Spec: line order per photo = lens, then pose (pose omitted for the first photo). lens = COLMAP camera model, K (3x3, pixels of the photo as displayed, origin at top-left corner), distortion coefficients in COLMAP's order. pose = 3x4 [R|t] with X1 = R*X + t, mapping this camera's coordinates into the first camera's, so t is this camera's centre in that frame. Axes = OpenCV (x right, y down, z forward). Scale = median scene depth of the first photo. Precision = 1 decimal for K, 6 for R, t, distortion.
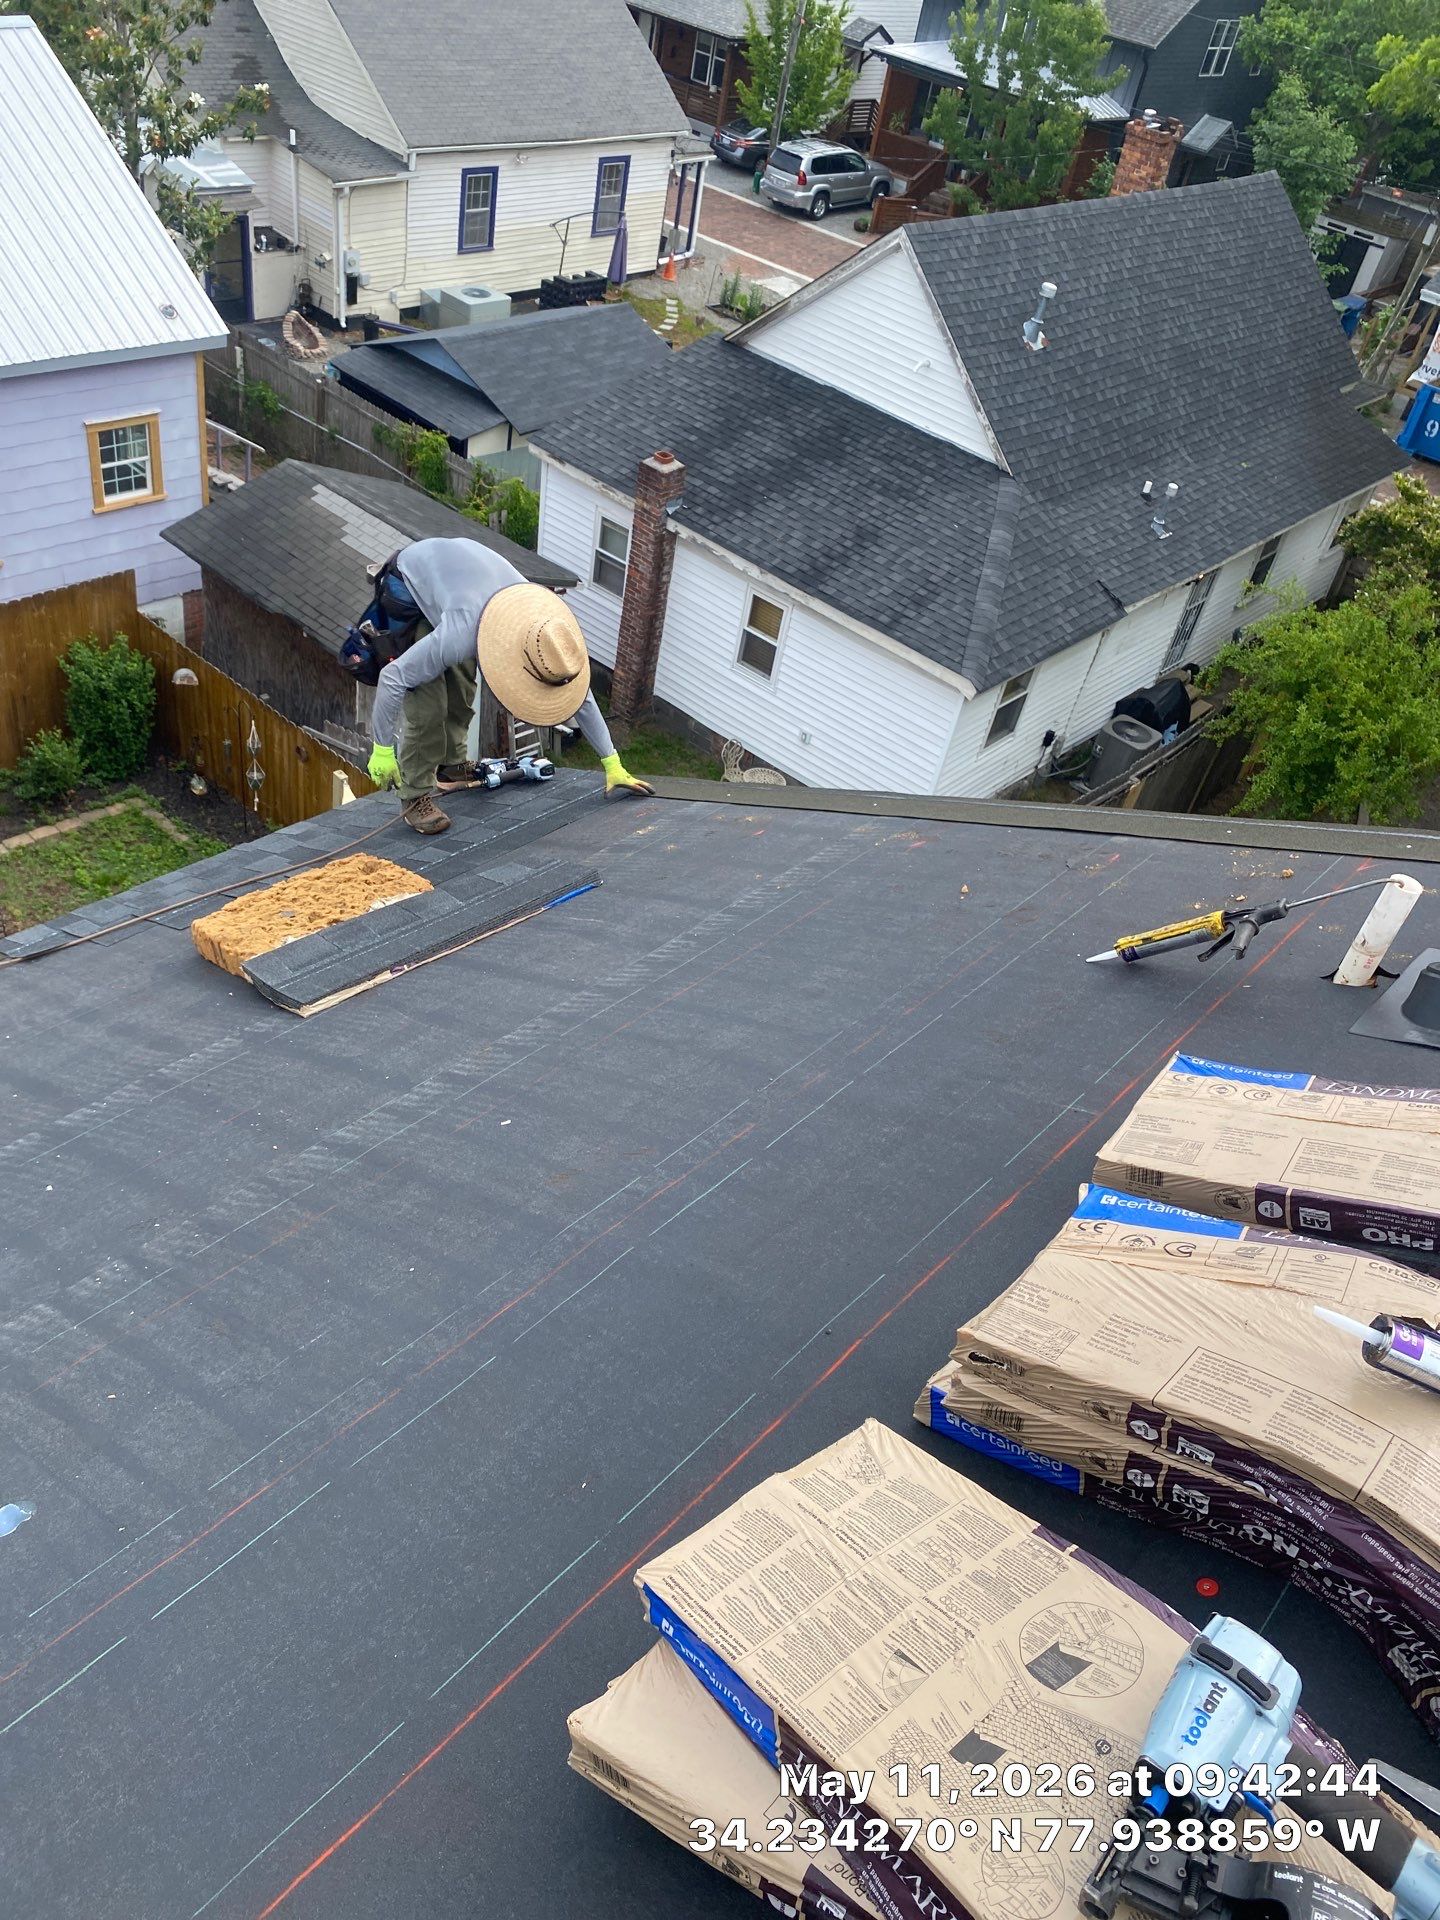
lens RADIAL K [[1470.0, 0, 707.5], [0, 1470.0, 951.2], [0, 0, 1]] dist [0.024017, -0.019256]
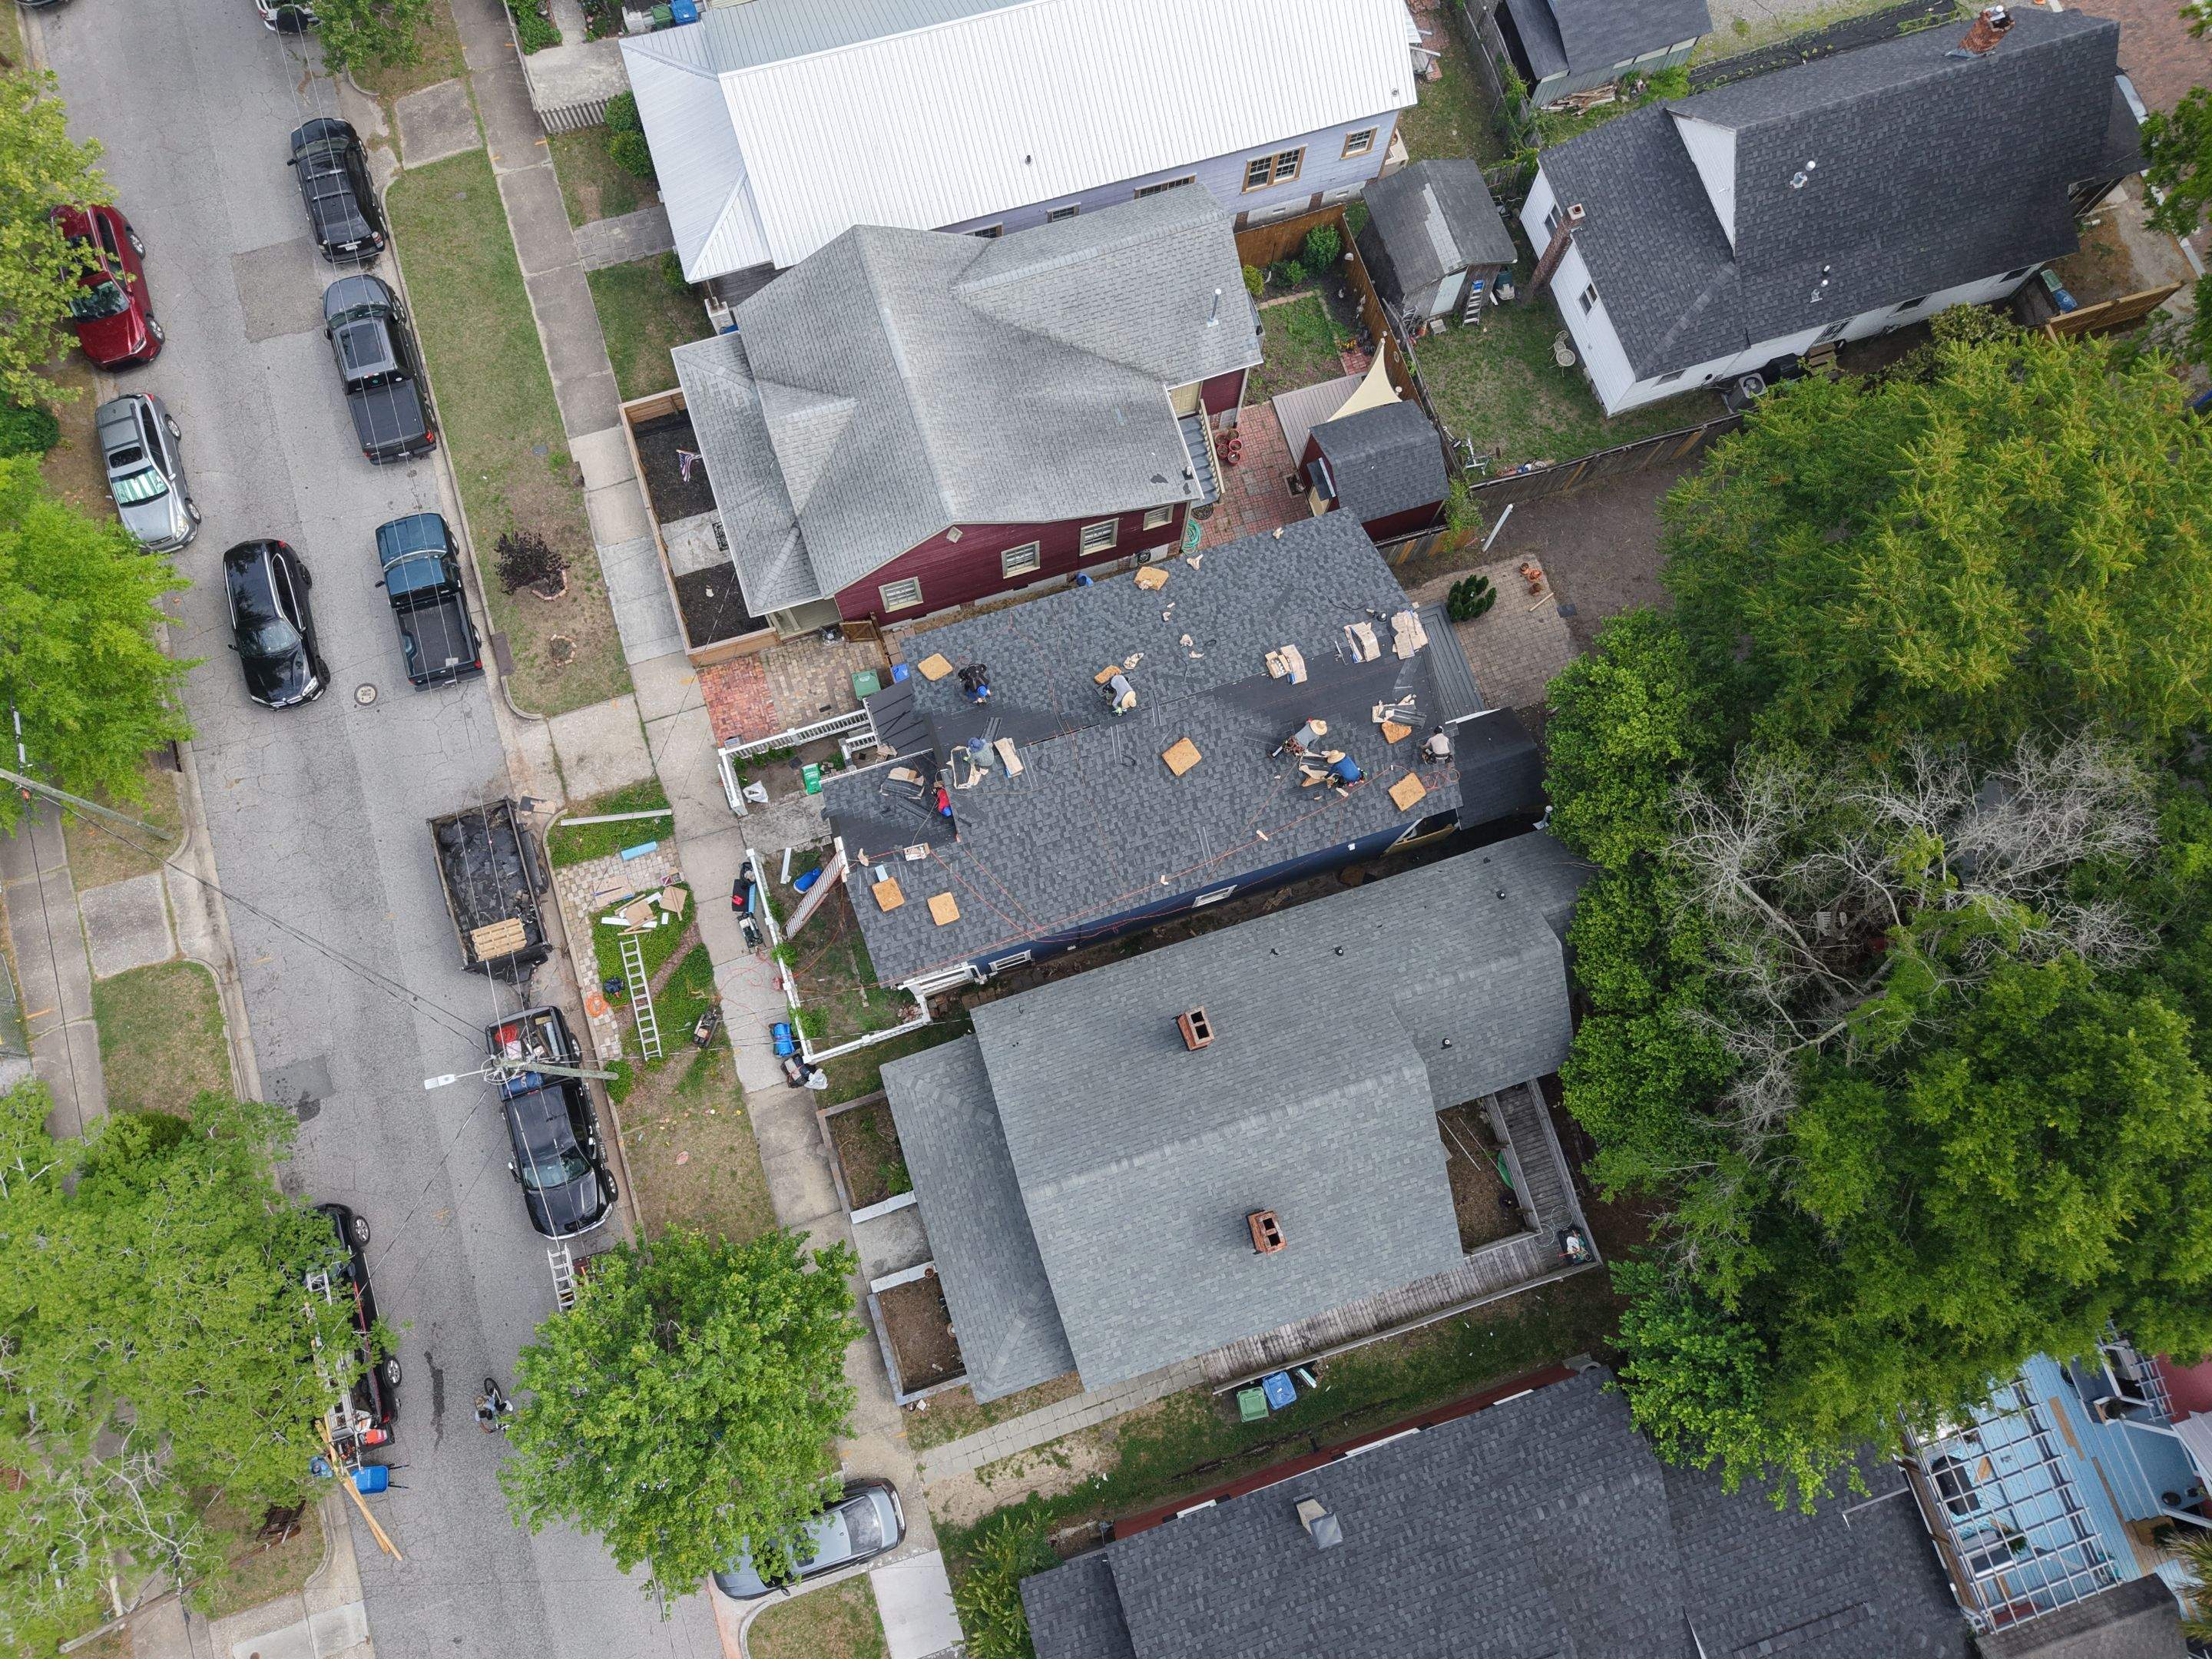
lens RADIAL K [[1475.8, 0, 1103.8], [0, 1475.8, 839.2], [0, 0, 1]] dist [0.025892, -0.029670]
pose [[0.858760, 0.451320, -0.242571, 0.301839], [-0.232656, 0.765275, 0.600188, -0.718143], [0.456511, -0.458982, 0.762190, -1.356678]]
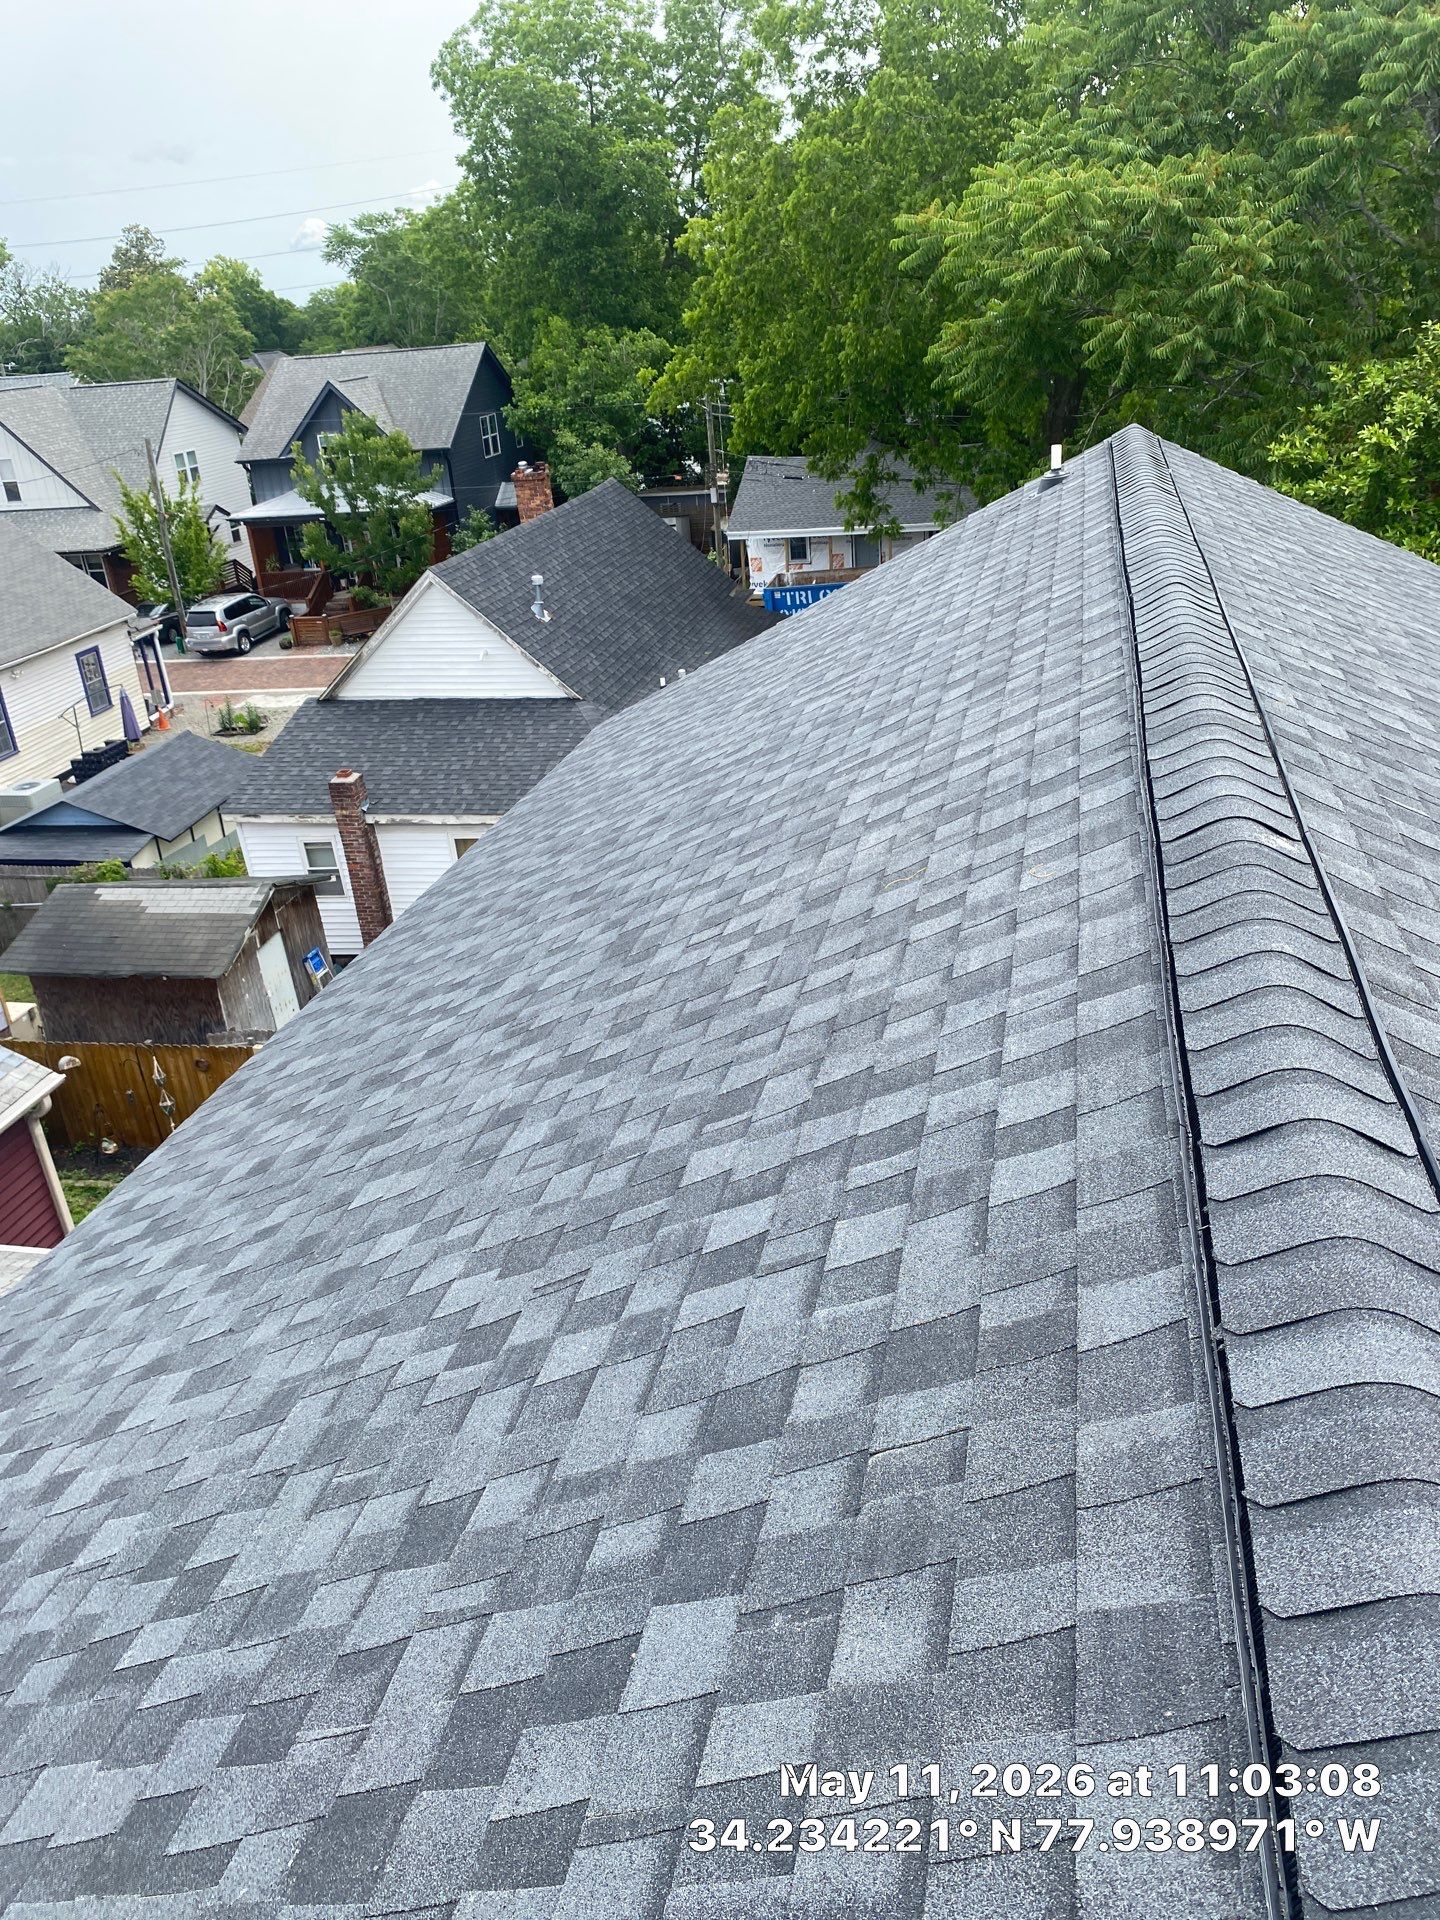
lens RADIAL K [[1470.0, 0, 722.5], [0, 1470.0, 965.4], [0, 0, 1]] dist [0.024017, -0.019256]
pose [[0.845204, -0.410557, 0.342160, -0.237015], [0.479312, 0.865503, -0.145482, 0.143994], [-0.236411, 0.286963, 0.928311, -0.209800]]
